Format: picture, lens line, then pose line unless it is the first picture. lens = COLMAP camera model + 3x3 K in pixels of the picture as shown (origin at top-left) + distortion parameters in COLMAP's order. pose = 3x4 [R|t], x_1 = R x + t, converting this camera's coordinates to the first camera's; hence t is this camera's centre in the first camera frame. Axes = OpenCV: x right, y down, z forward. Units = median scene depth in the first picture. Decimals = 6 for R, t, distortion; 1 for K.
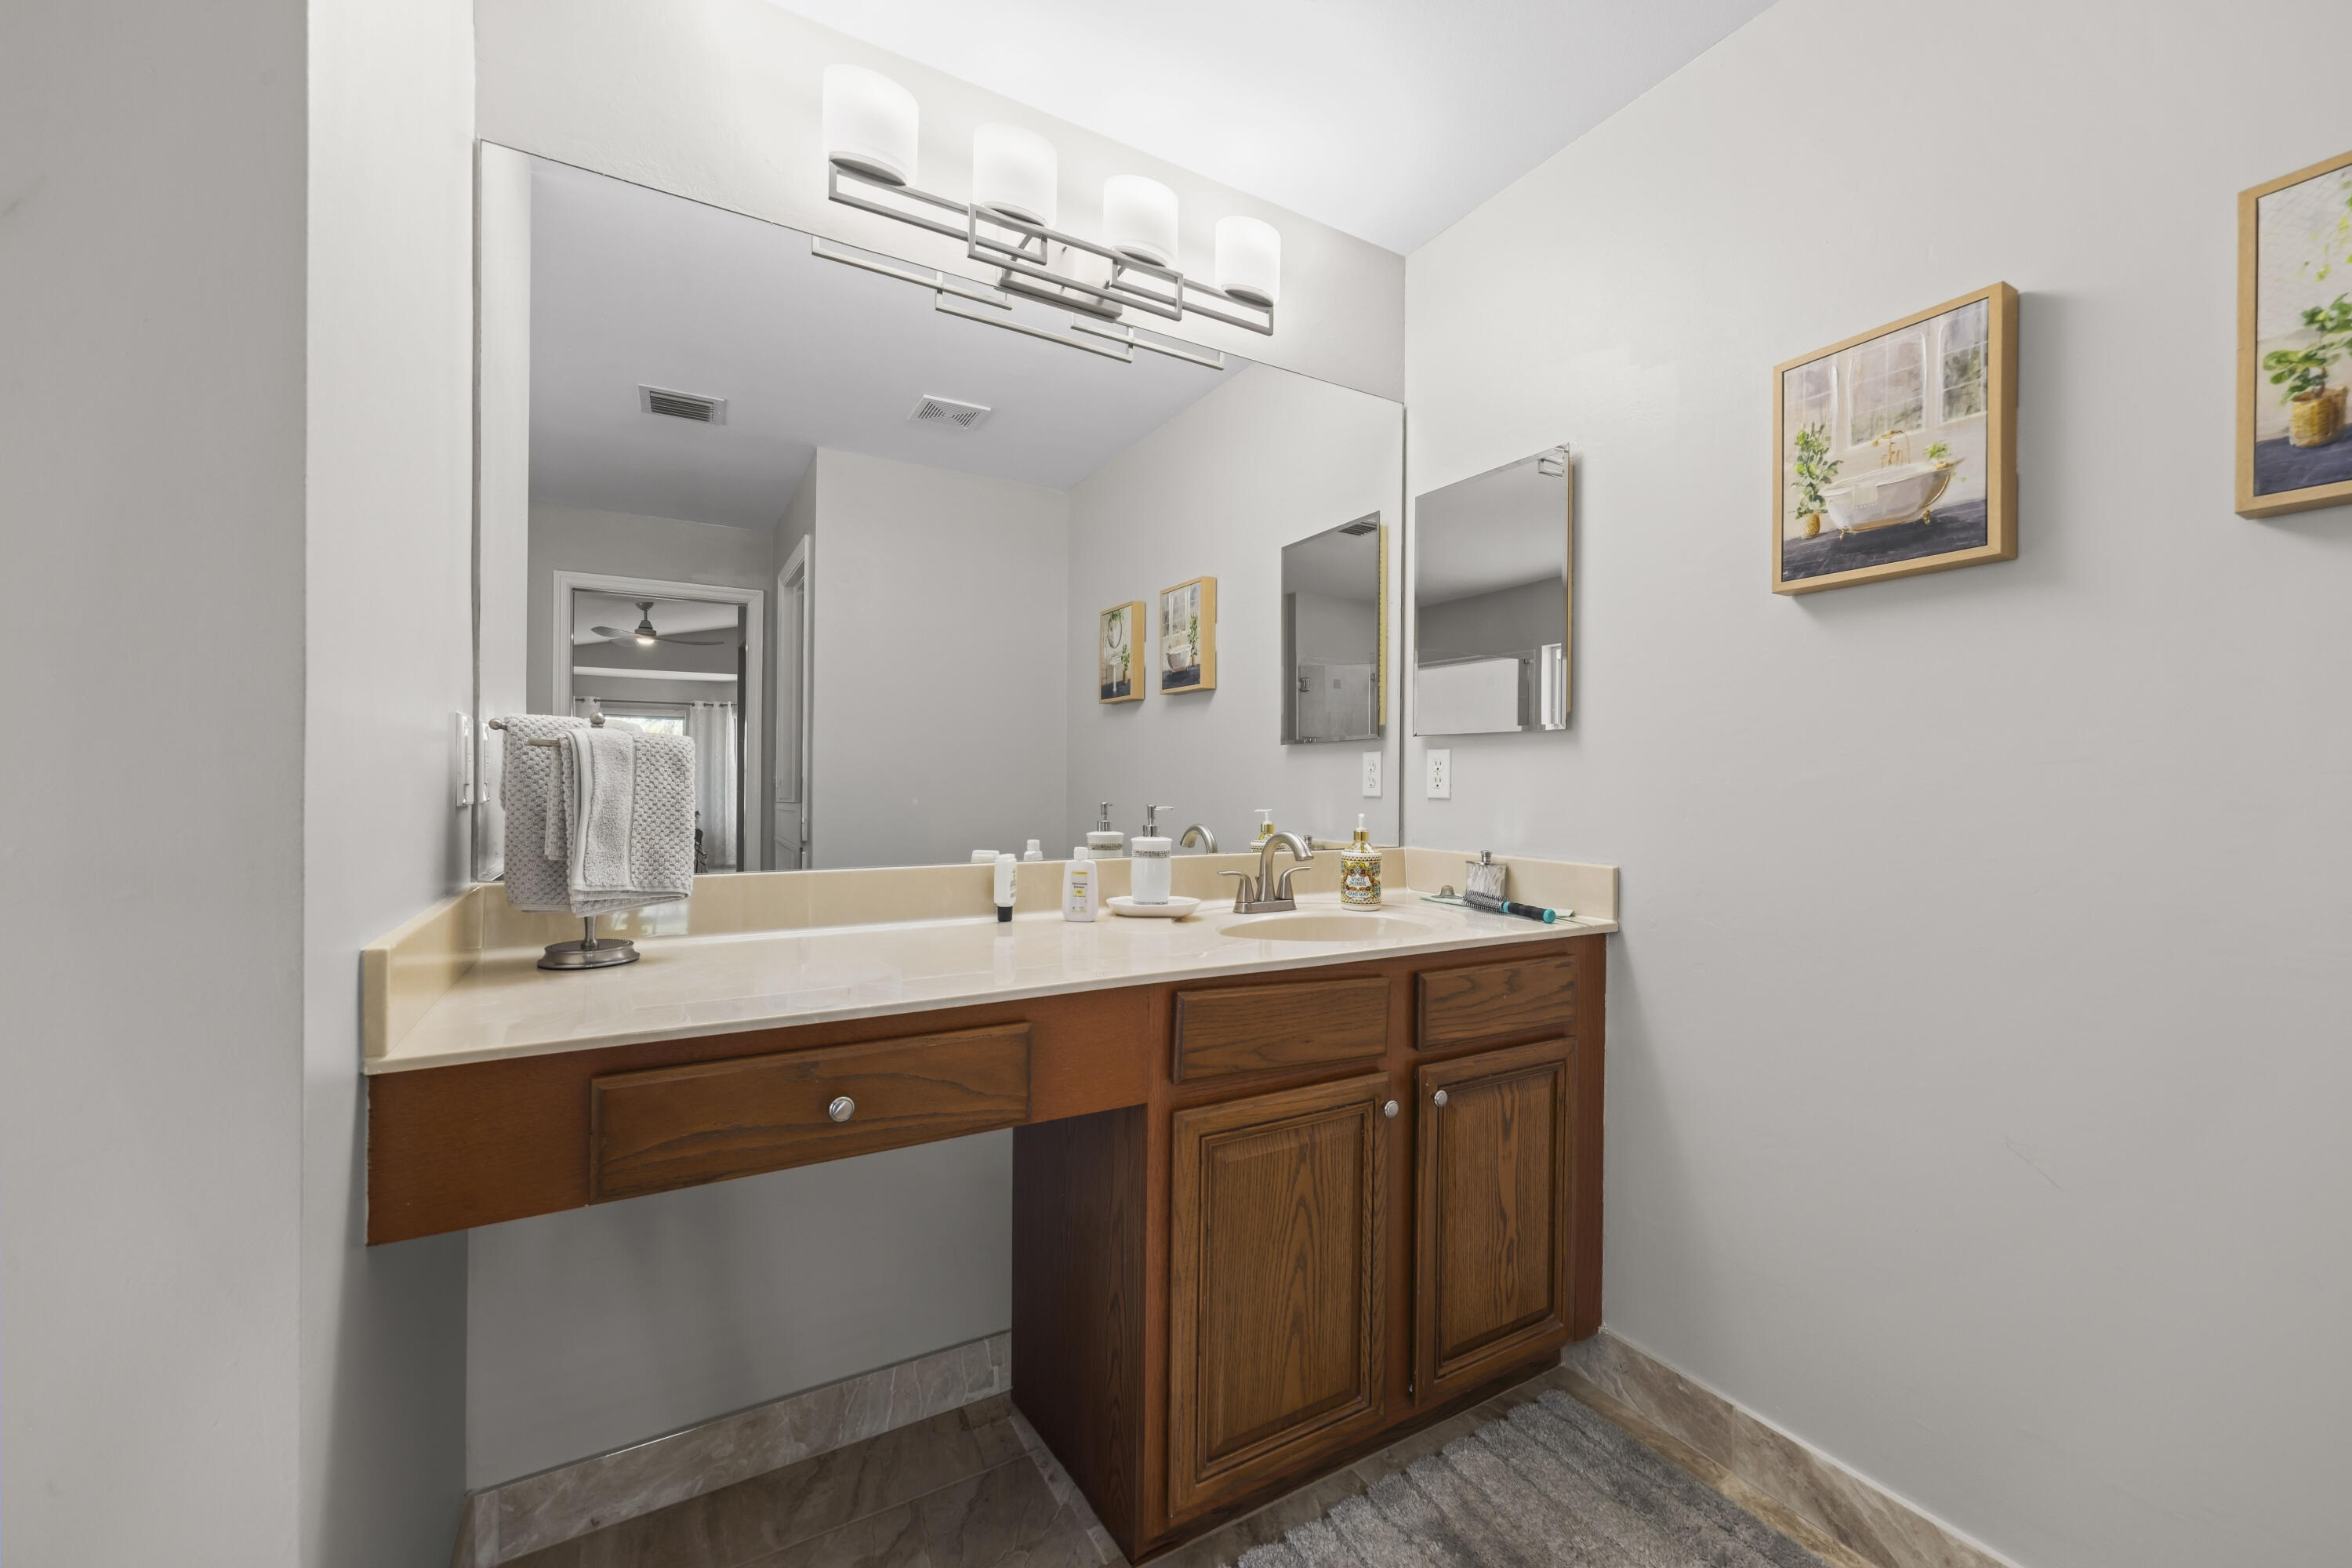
lens RADIAL K [[915.9, 0, 1177.5], [0, 915.9, 782.7], [0, 0, 1]] dist [0.002116, -0.000332]
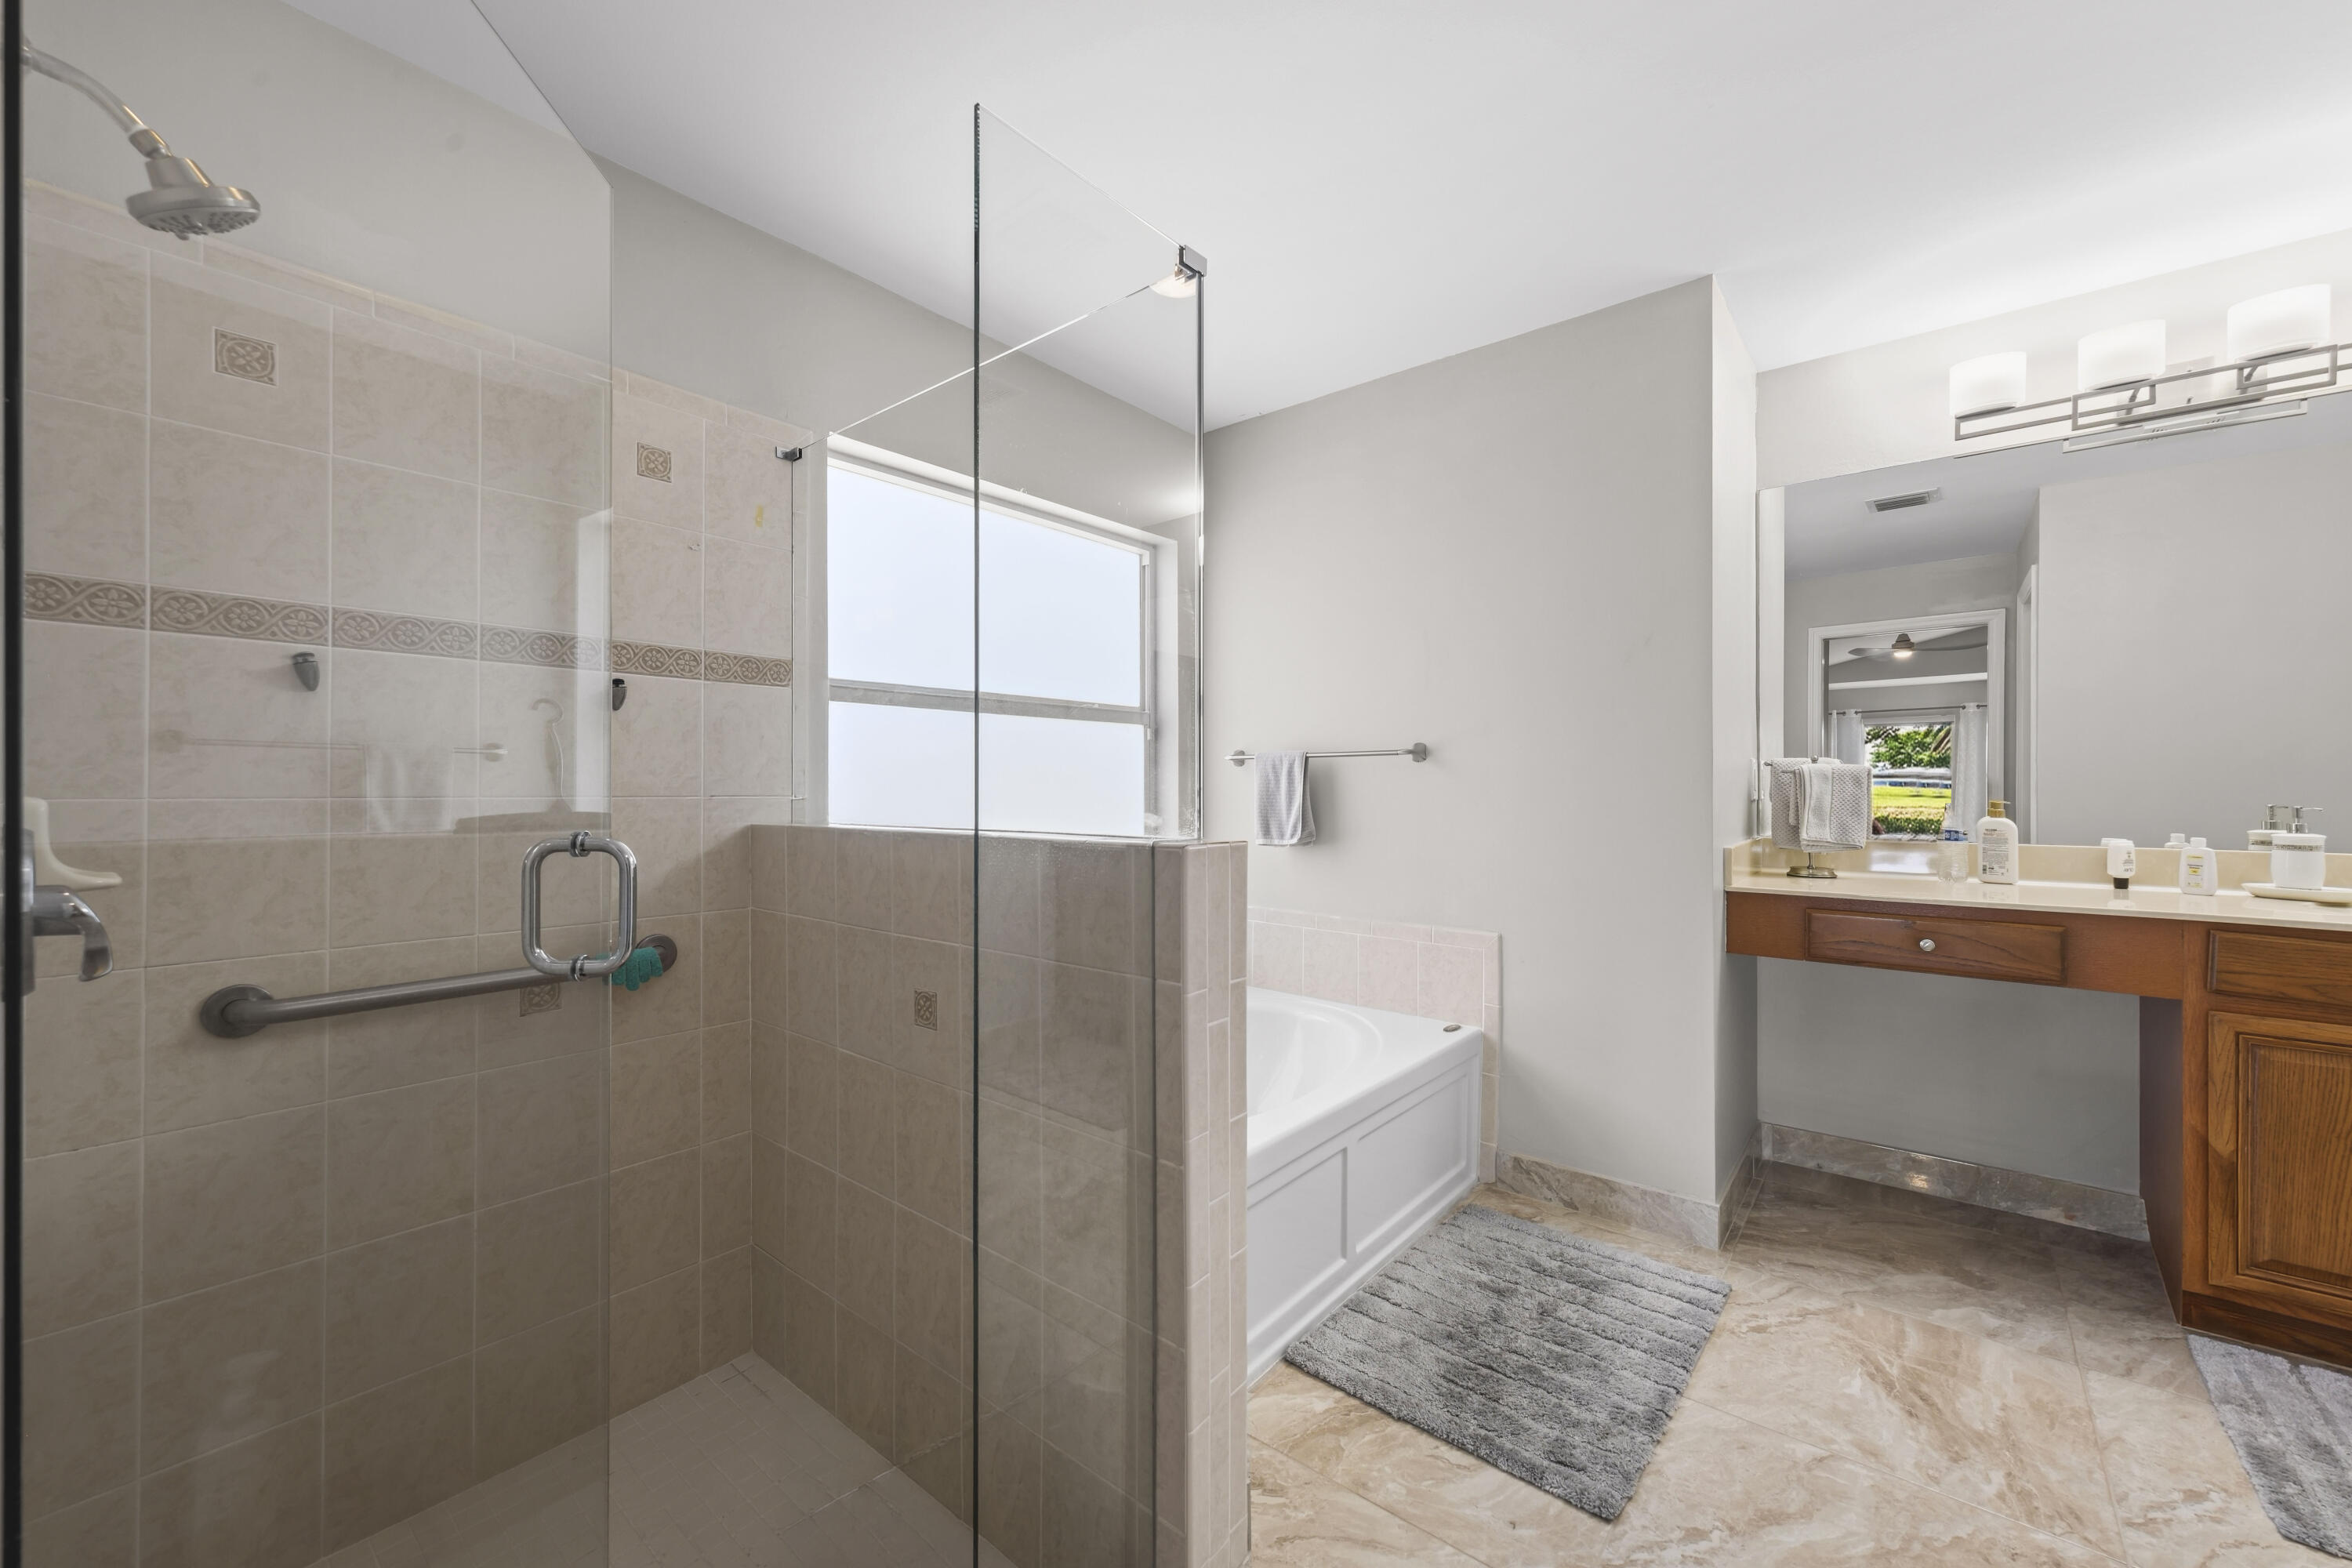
lens RADIAL K [[915.9, 0, 1177.3], [0, 915.9, 785.5], [0, 0, 1]] dist [0.002116, -0.000332]
pose [[0.352350, -0.008589, -0.935829, 0.768279], [0.002864, 0.999963, -0.008100, 0.003178], [0.935864, 0.000174, 0.352362, -1.036670]]
